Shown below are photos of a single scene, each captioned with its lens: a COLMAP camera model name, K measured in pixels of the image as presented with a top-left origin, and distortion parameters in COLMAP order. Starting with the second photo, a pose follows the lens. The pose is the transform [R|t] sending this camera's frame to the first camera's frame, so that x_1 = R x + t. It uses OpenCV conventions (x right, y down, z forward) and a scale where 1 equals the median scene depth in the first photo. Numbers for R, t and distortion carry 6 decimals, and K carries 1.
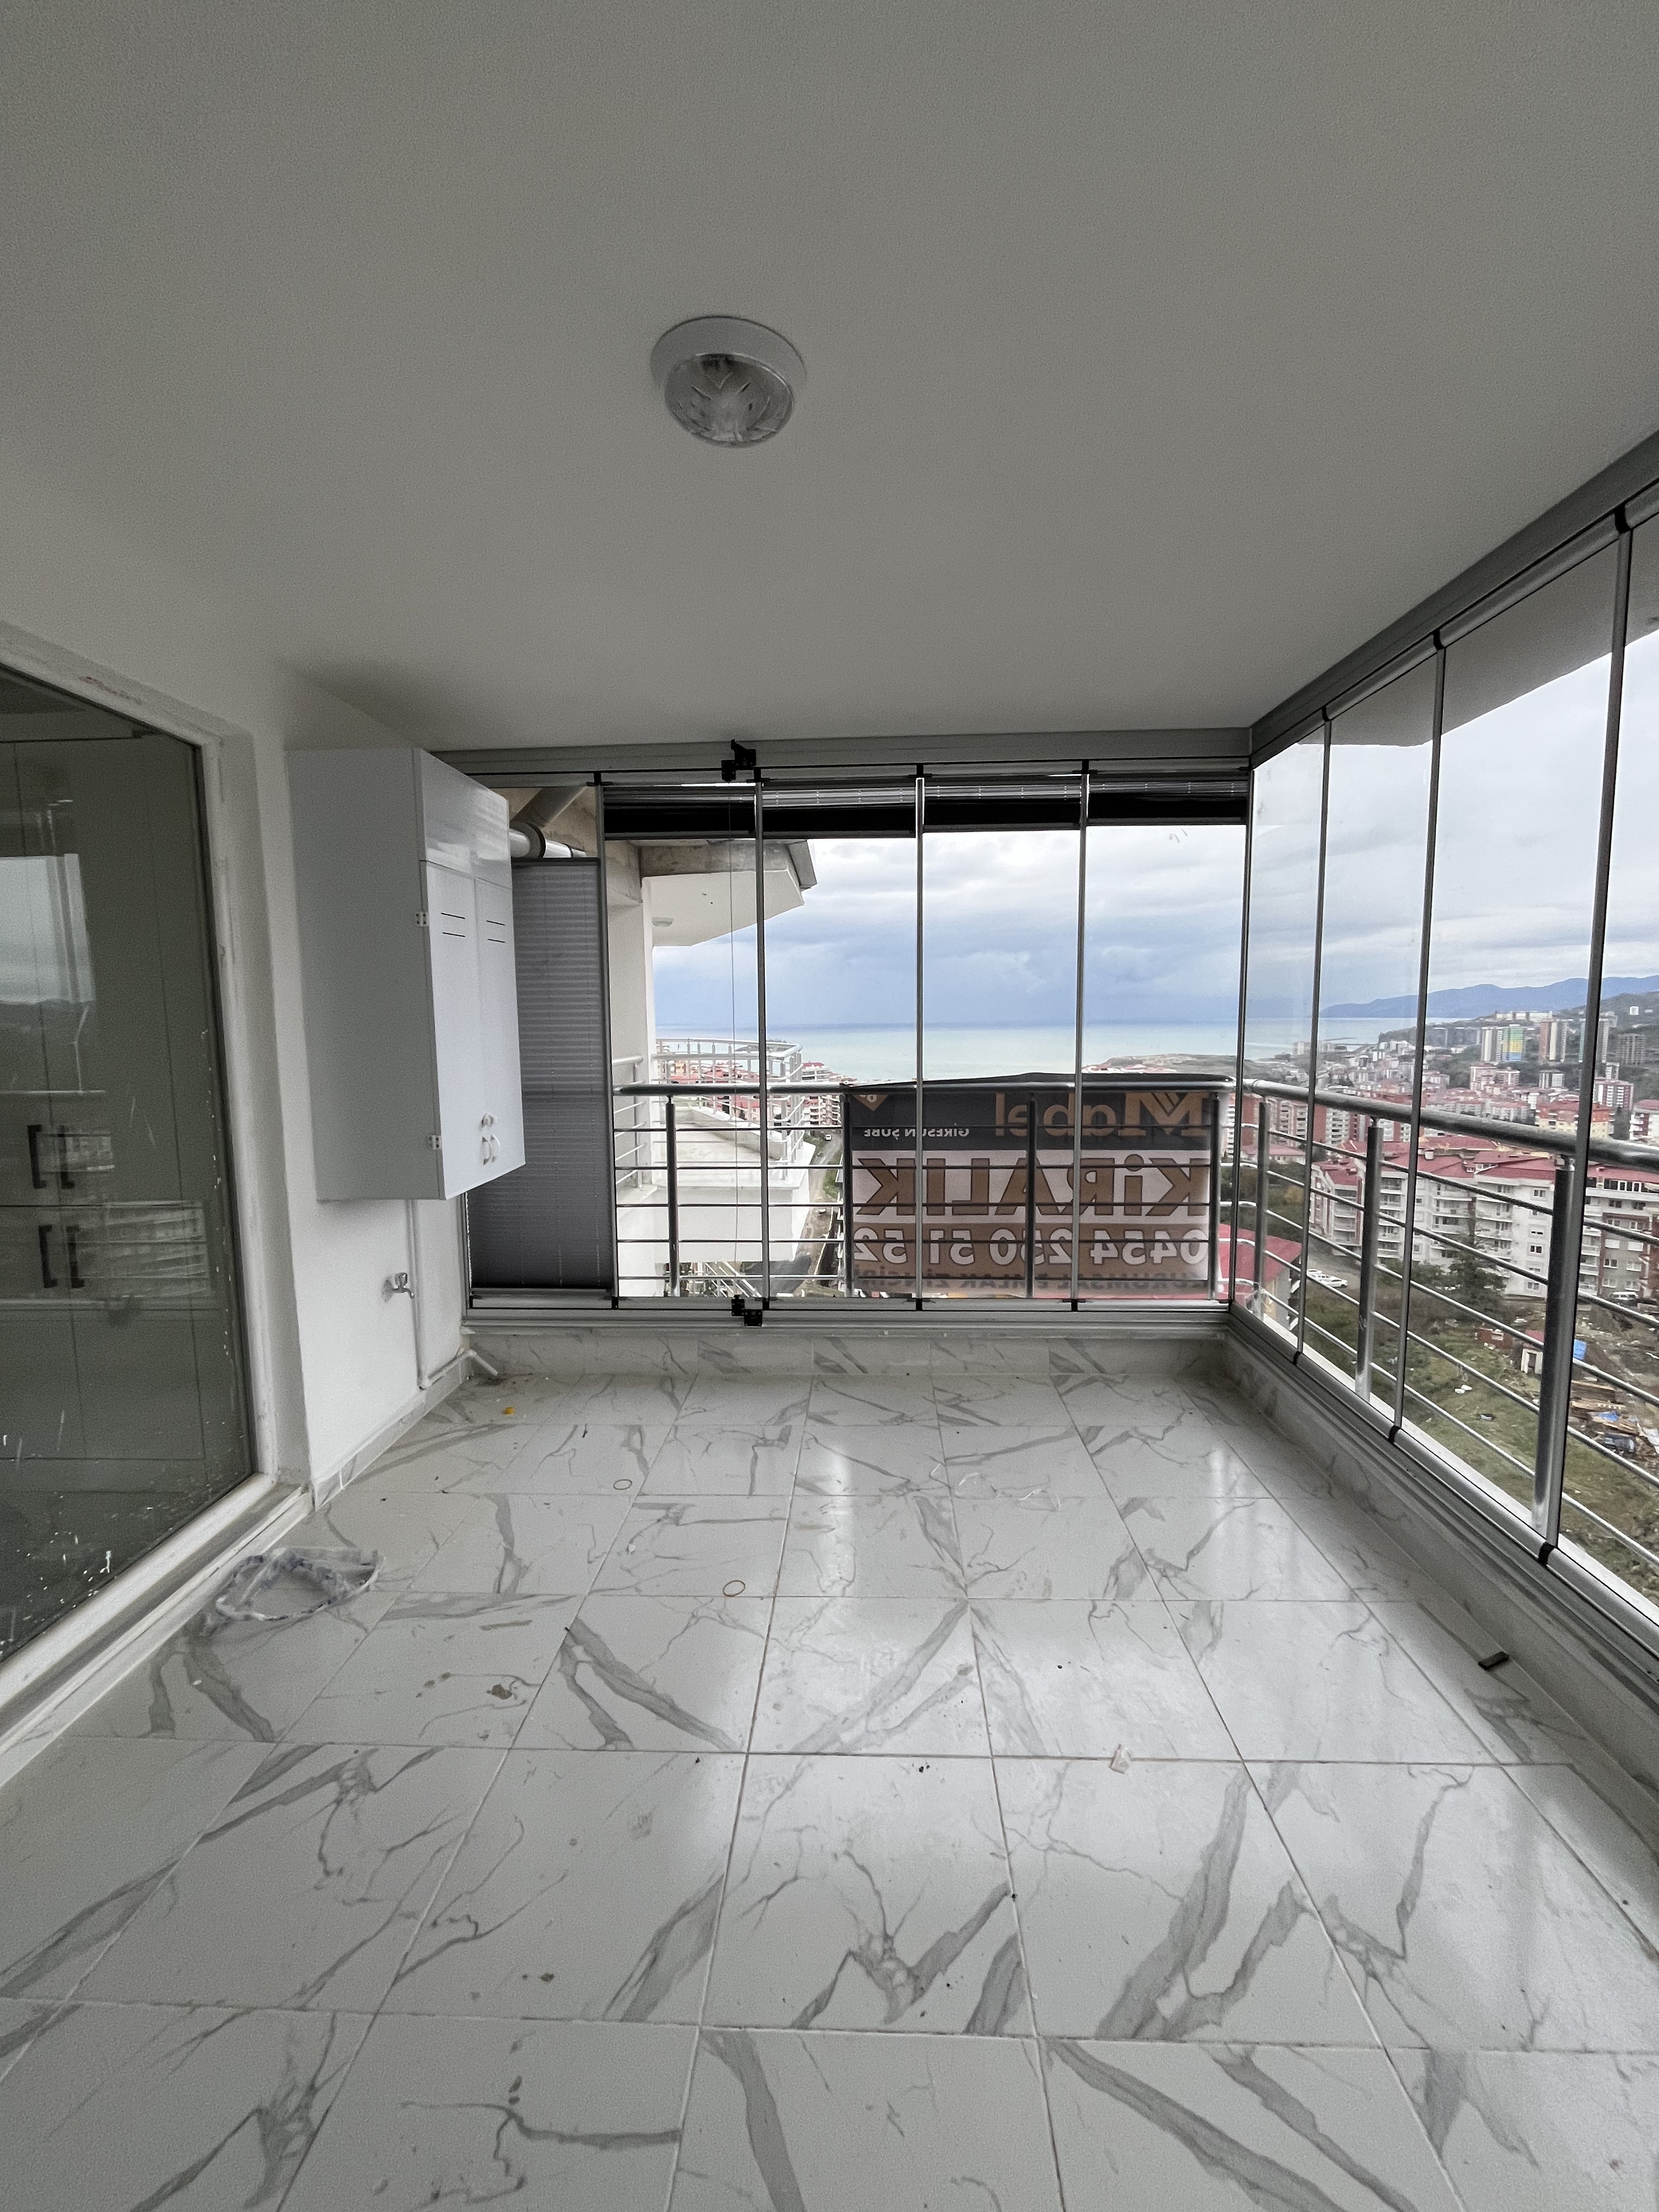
lens RADIAL K [[889.4, 0, 828.2], [0, 889.4, 1104.0], [0, 0, 1]] dist [-0.002799, -0.000930]
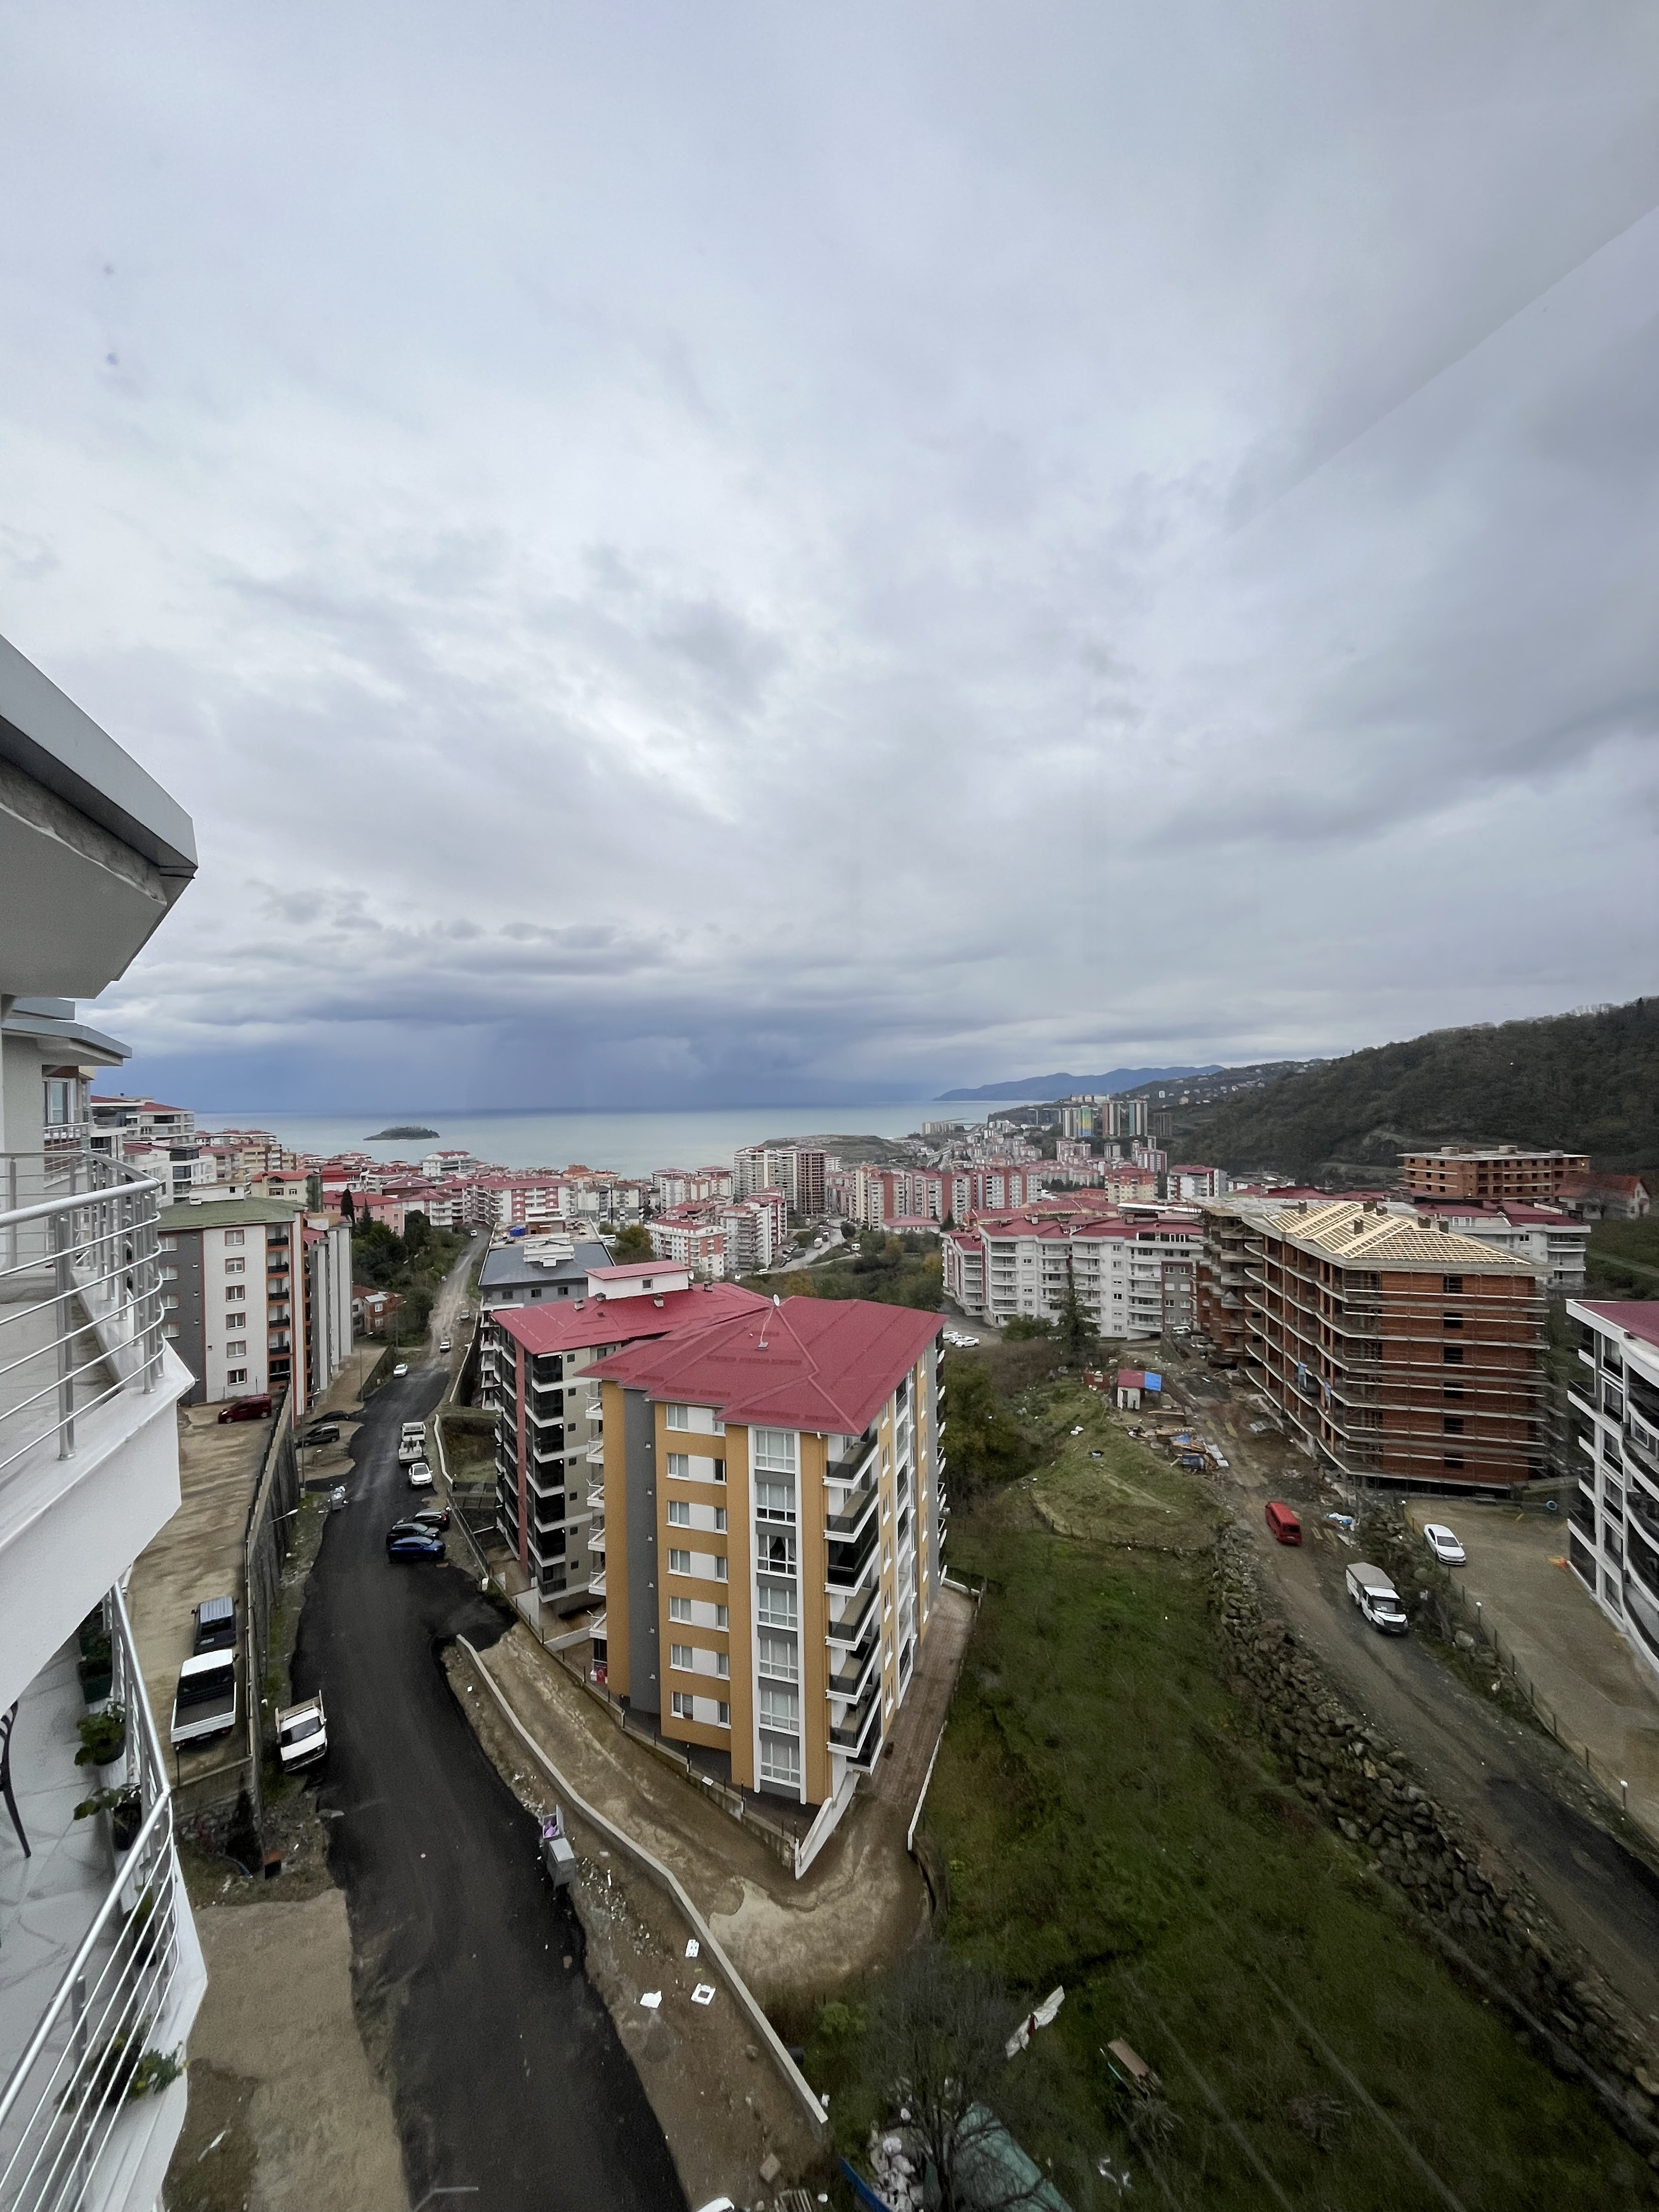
lens RADIAL K [[889.4, 0, 832.6], [0, 889.4, 1110.5], [0, 0, 1]] dist [-0.002799, -0.000930]
pose [[0.928007, -0.007533, 0.372487, 0.326907], [0.039892, 0.996057, -0.079241, -0.114104], [-0.370421, 0.088396, 0.924648, 0.965329]]
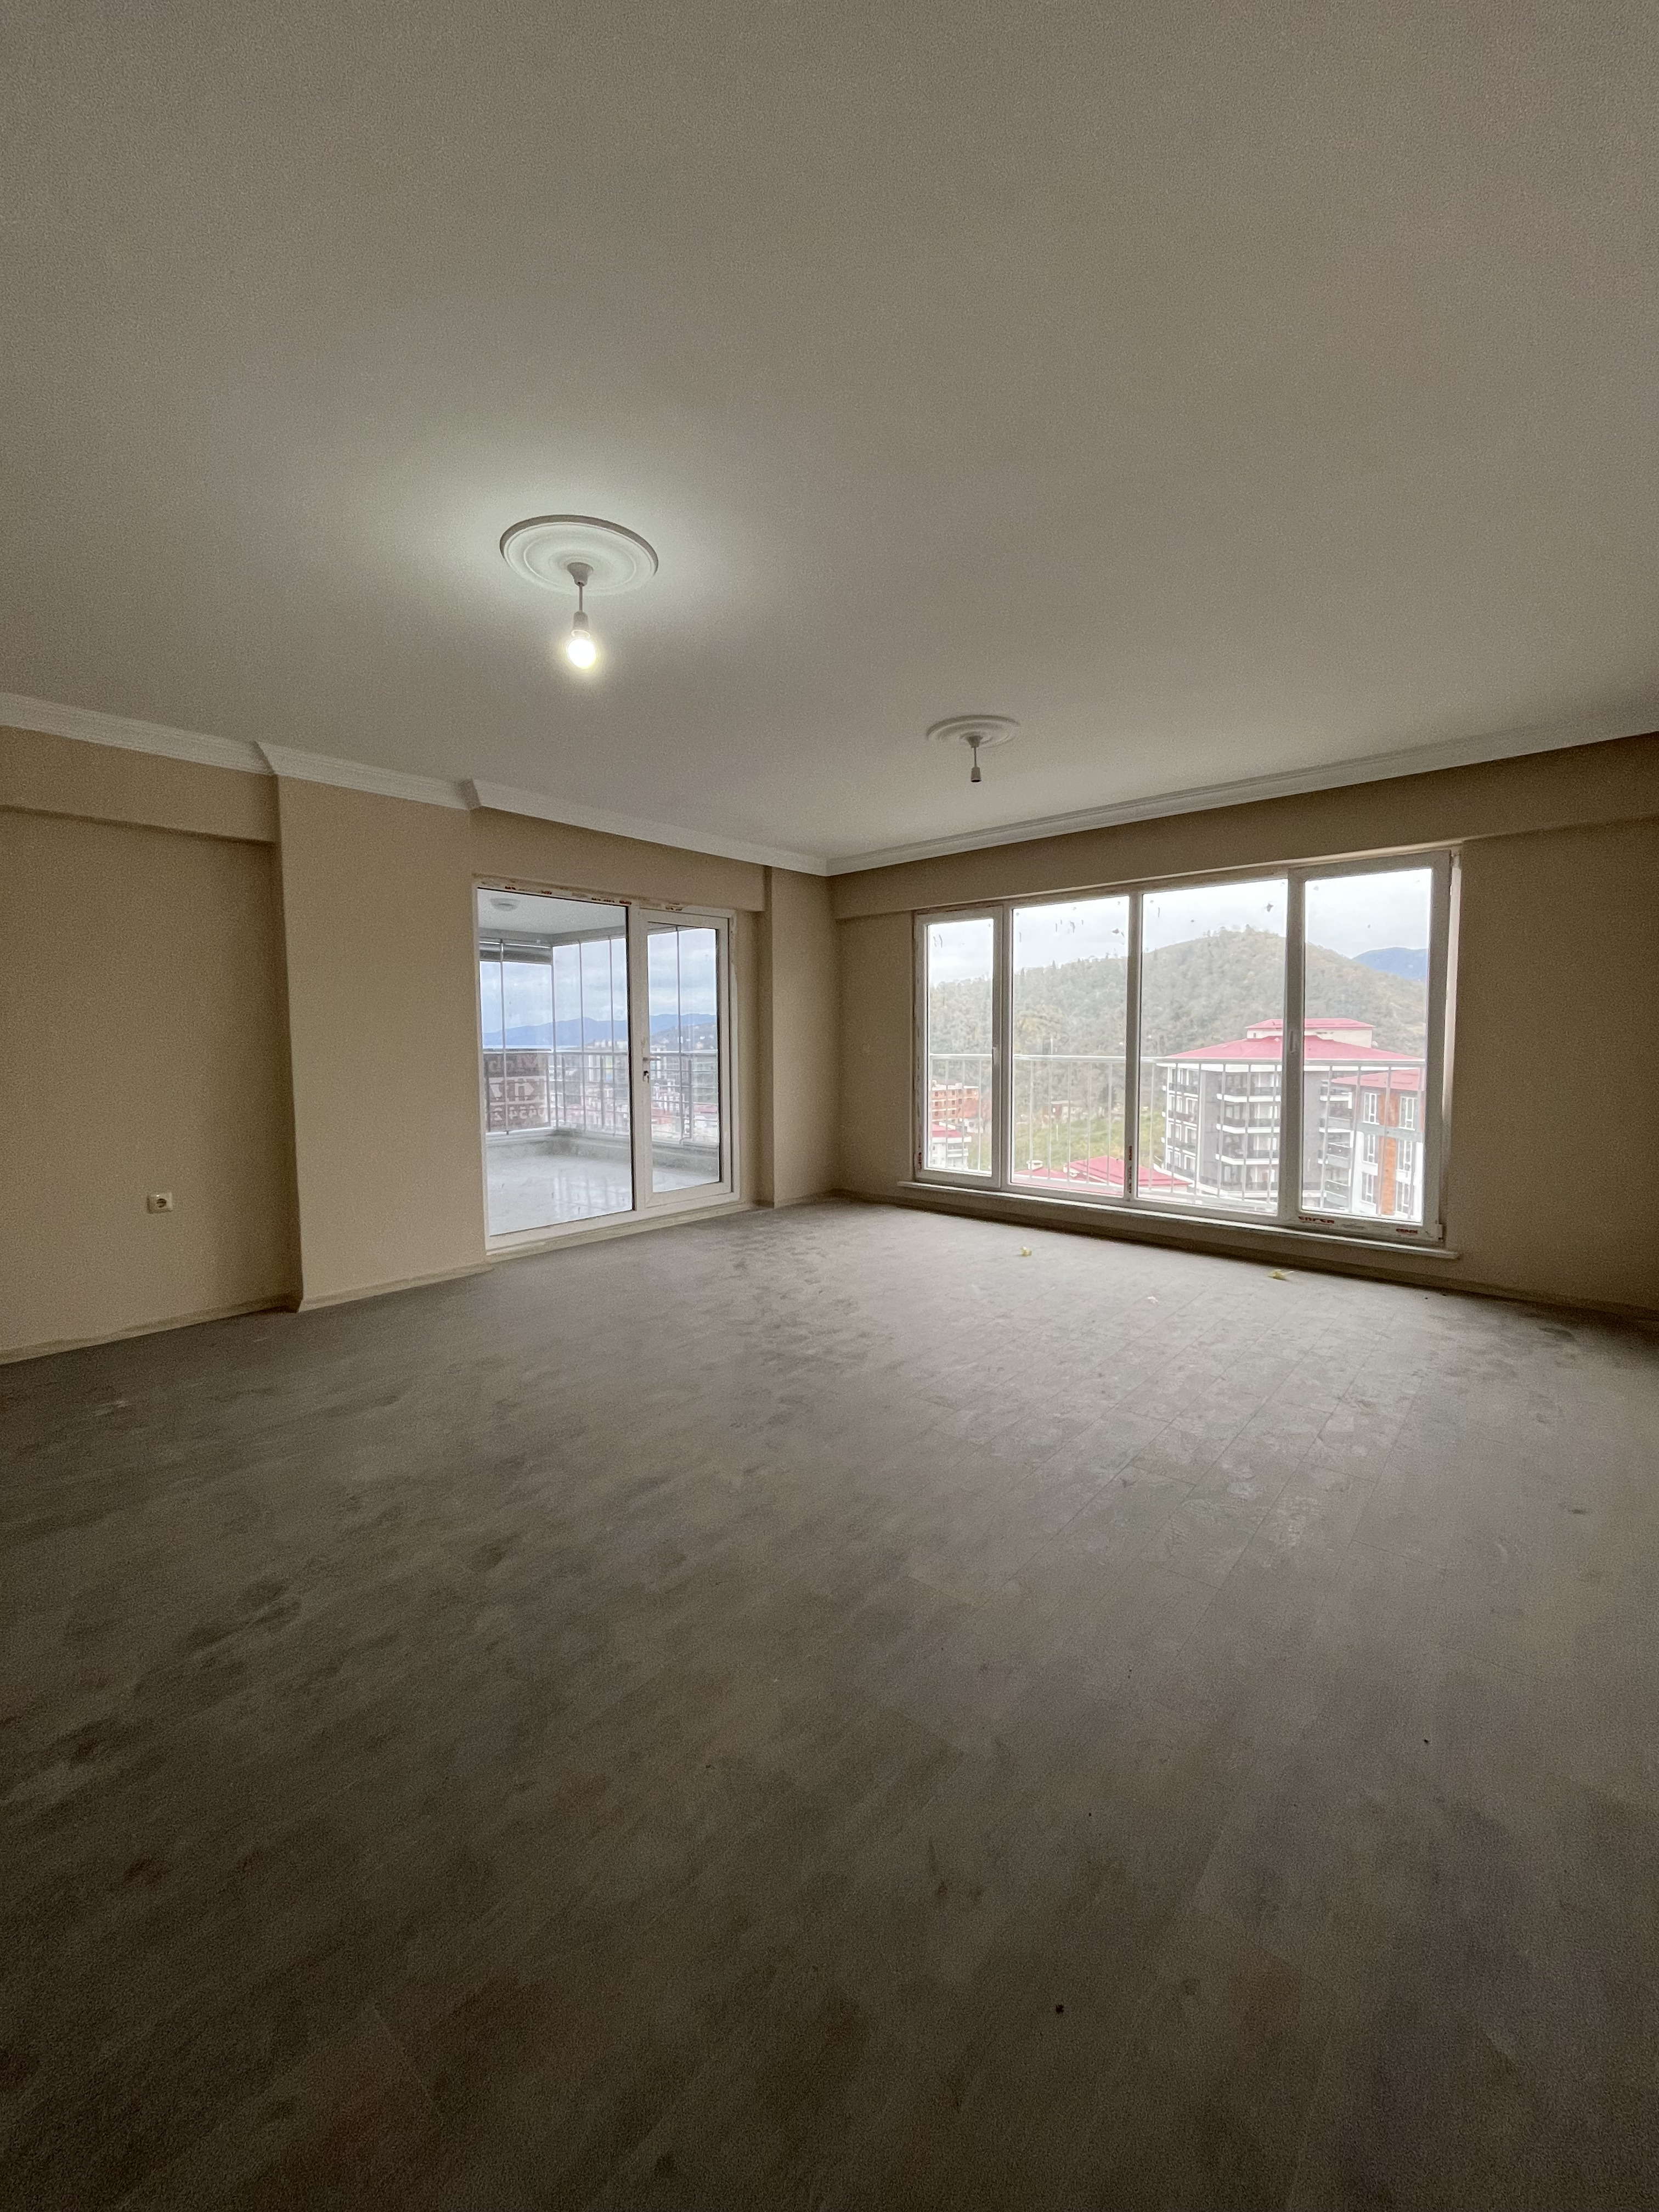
lens RADIAL K [[889.4, 0, 828.0], [0, 889.4, 1107.4], [0, 0, 1]] dist [-0.002799, -0.000930]
pose [[0.622224, -0.055911, 0.780840, -1.225581], [0.077343, 0.996957, 0.009754, 0.194059], [-0.779009, 0.054323, 0.624655, -1.465432]]
